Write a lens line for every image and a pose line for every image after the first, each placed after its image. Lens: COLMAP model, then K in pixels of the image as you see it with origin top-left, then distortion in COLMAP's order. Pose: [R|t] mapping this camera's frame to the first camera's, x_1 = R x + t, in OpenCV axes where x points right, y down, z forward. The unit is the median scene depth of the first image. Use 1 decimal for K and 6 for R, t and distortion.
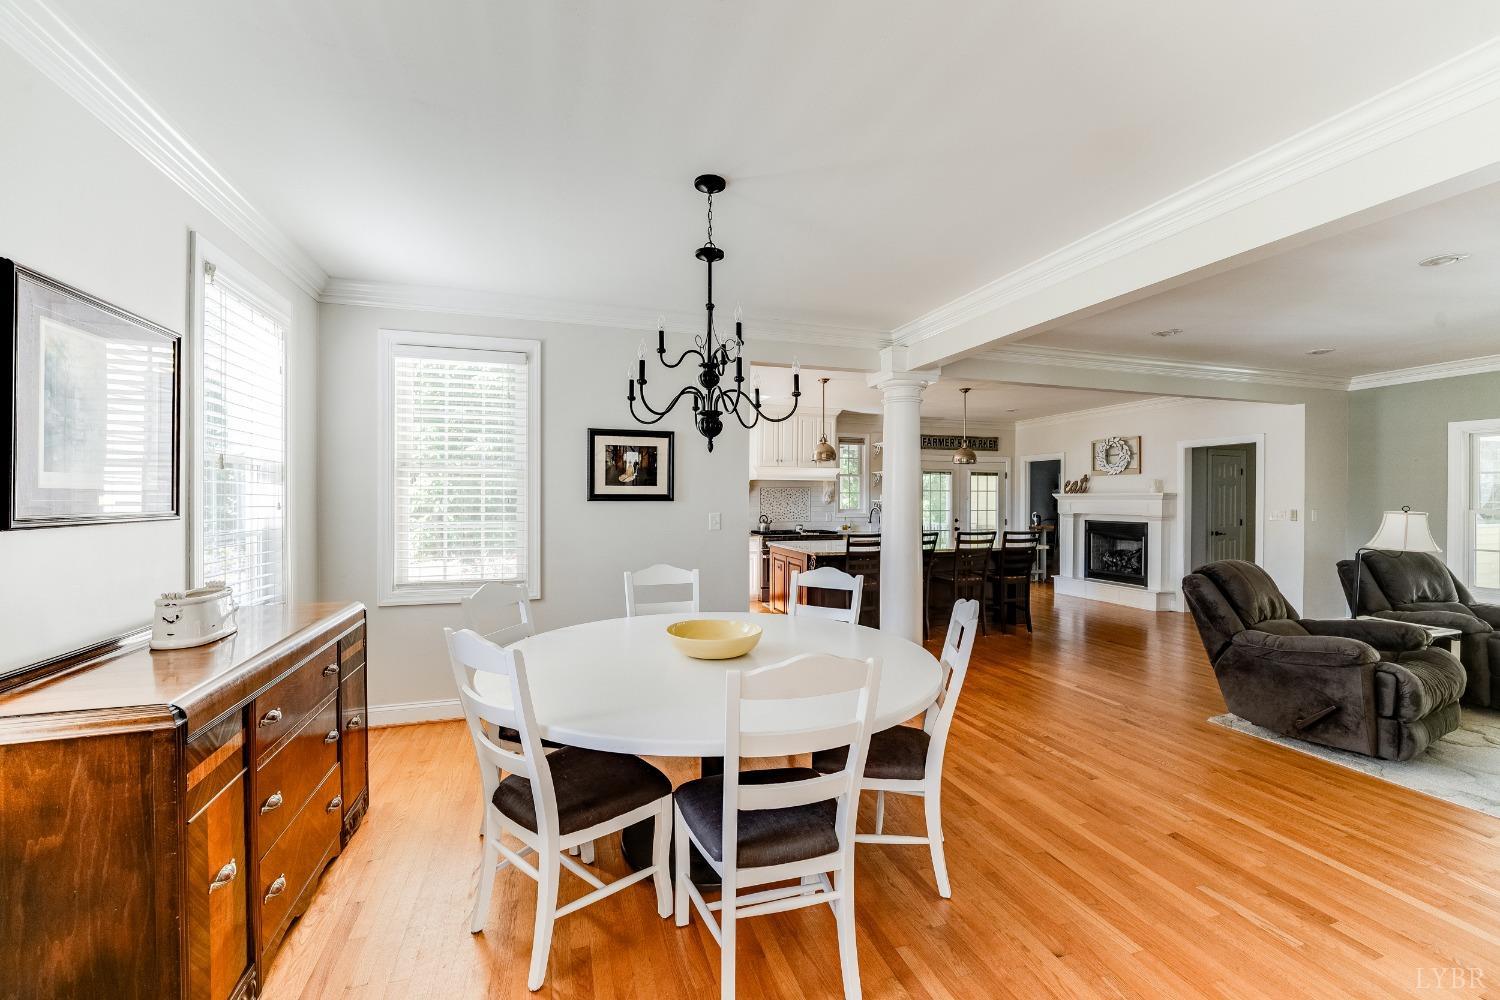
lens RADIAL K [[614.1, 0, 750.0], [0, 614.1, 500.0], [0, 0, 1]] dist [-0.001616, 0.000211]
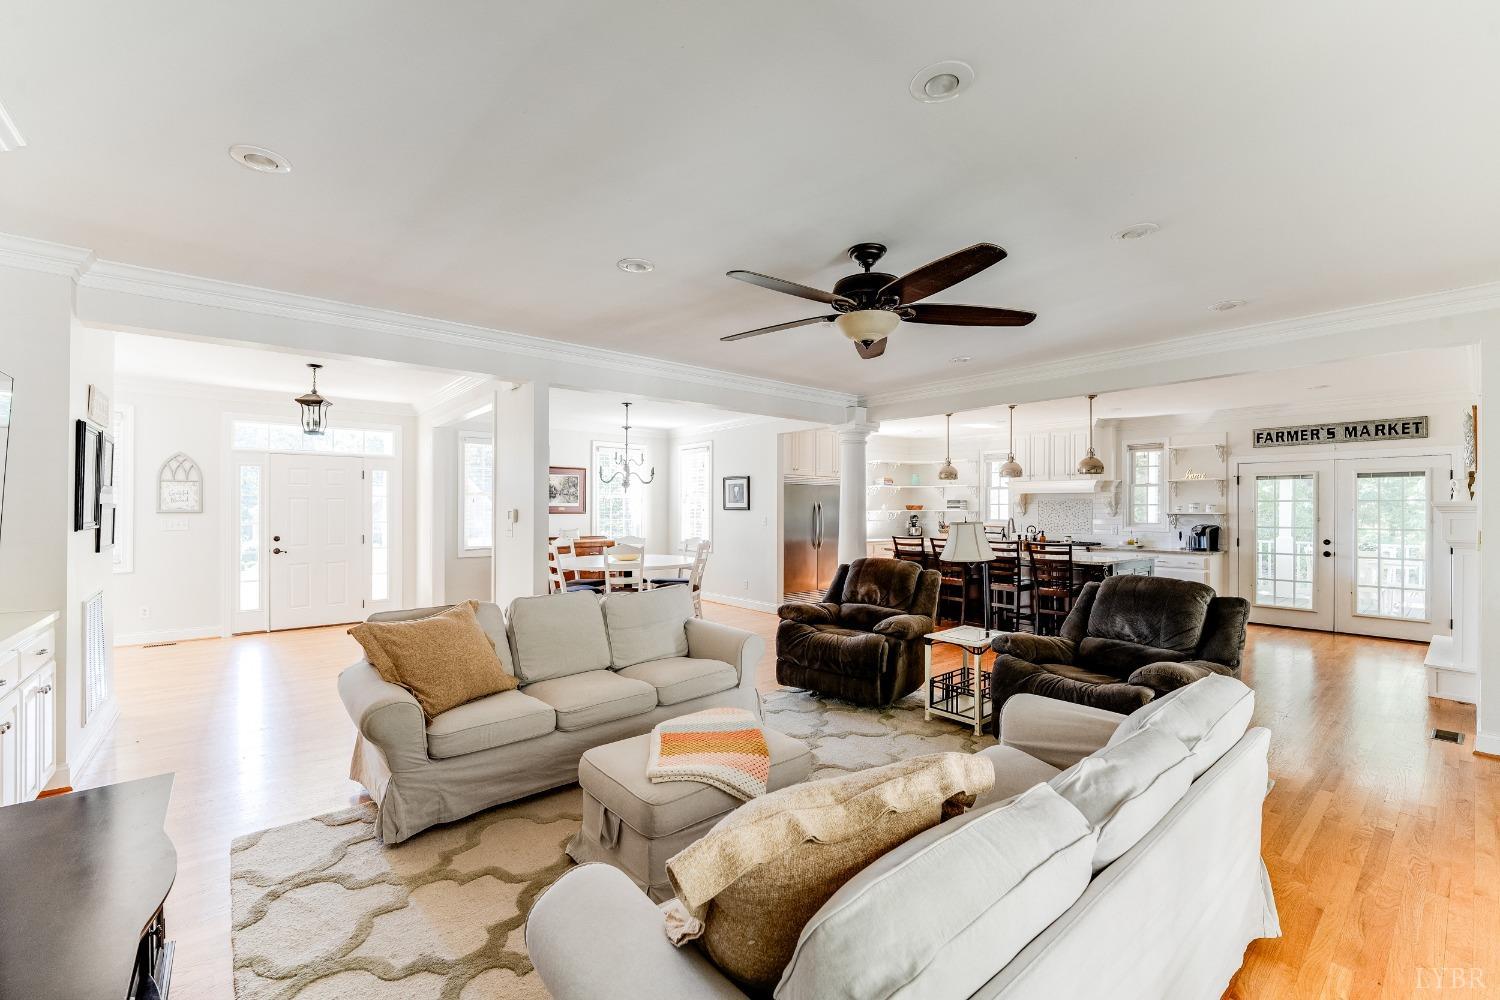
lens RADIAL K [[614.1, 0, 750.0], [0, 614.1, 500.0], [0, 0, 1]] dist [-0.001616, 0.000211]
pose [[0.375890, -0.013549, -0.926565, 1.894672], [-0.006649, 0.999828, -0.017318, 0.003515], [0.926640, 0.012671, 0.375736, 0.272512]]
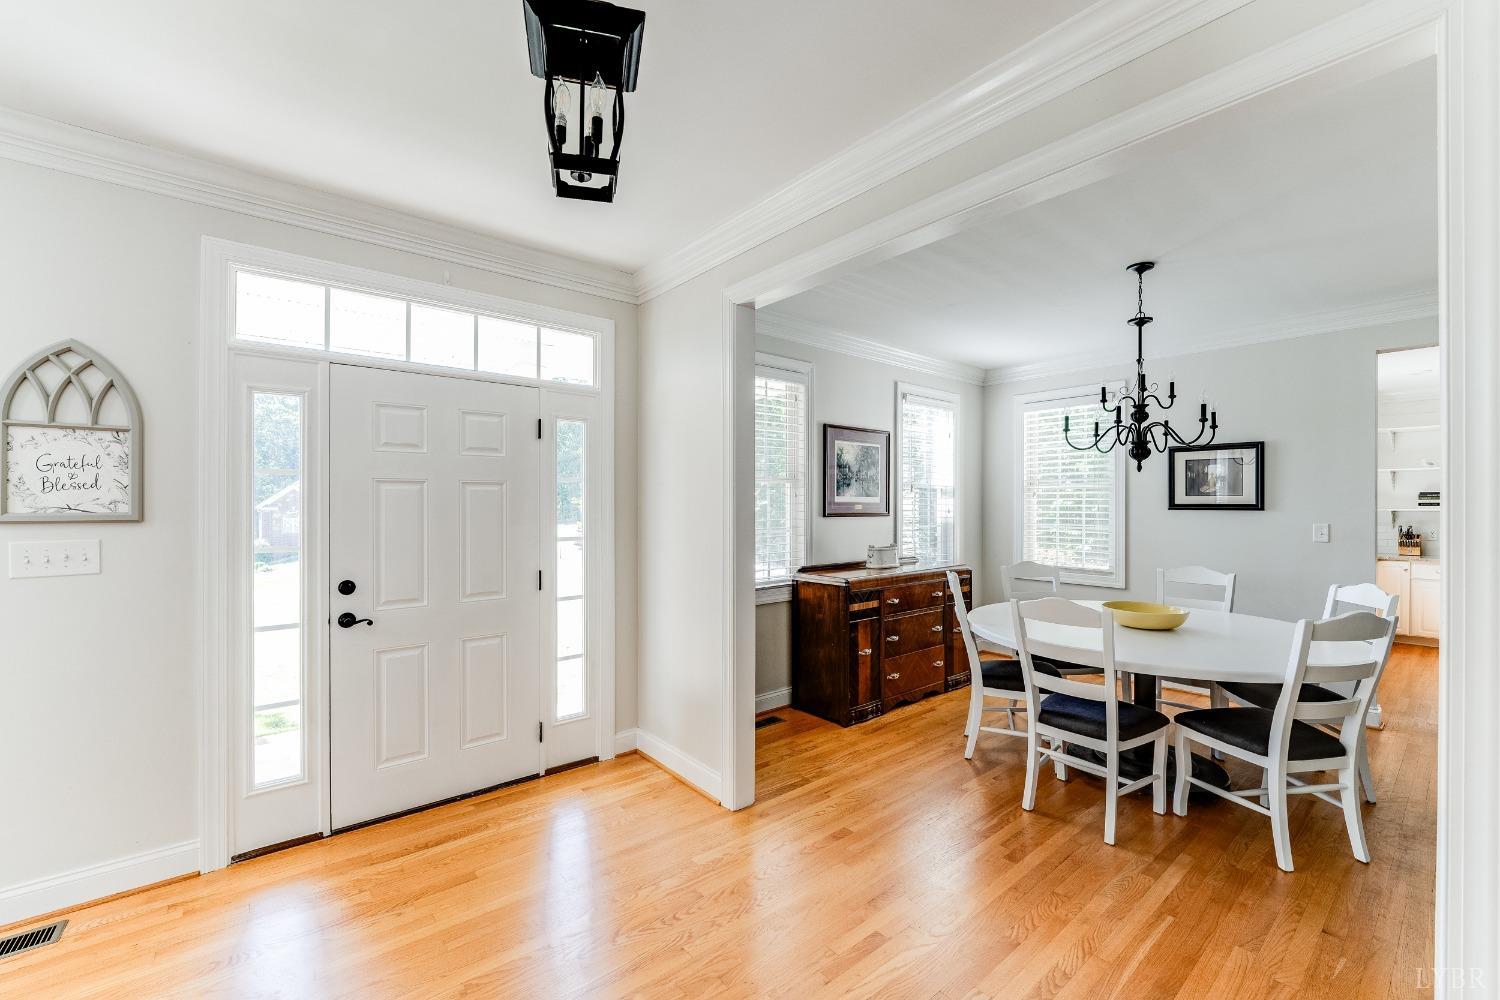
lens RADIAL K [[614.1, 0, 750.0], [0, 614.1, 500.0], [0, 0, 1]] dist [-0.001616, 0.000211]
pose [[0.373315, -0.006653, -0.927681, 0.537193], [-0.007185, 0.999924, -0.010062, 0.000879], [0.927677, 0.010421, 0.373238, -0.166289]]
